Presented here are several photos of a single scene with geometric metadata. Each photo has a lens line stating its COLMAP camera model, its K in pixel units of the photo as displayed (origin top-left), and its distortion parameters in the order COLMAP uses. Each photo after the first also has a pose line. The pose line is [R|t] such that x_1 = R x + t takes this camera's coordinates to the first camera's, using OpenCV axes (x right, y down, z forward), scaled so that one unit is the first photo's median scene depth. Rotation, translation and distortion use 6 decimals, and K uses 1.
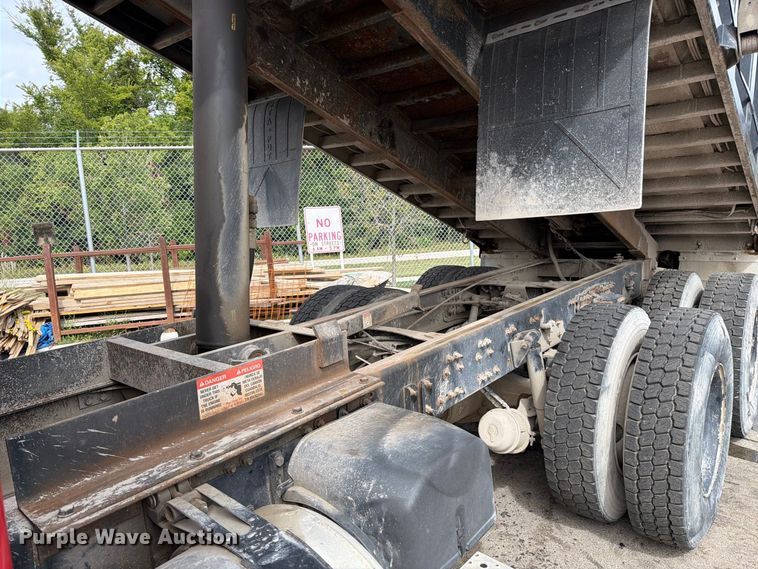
lens RADIAL K [[537.8, 0, 381.3], [0, 537.8, 282.0], [0, 0, 1]] dist [0.029330, -0.055692]
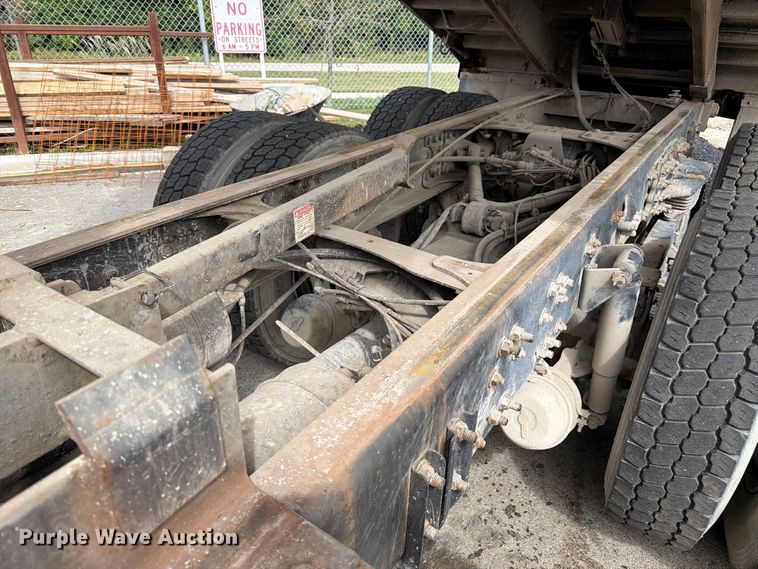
lens RADIAL K [[537.8, 0, 381.3], [0, 537.8, 282.0], [0, 0, 1]] dist [0.029330, -0.055692]
pose [[0.989802, 0.022896, 0.140601, -0.009111], [-0.067584, 0.944325, 0.321998, -0.010672], [-0.125401, -0.328217, 0.936242, 0.208202]]
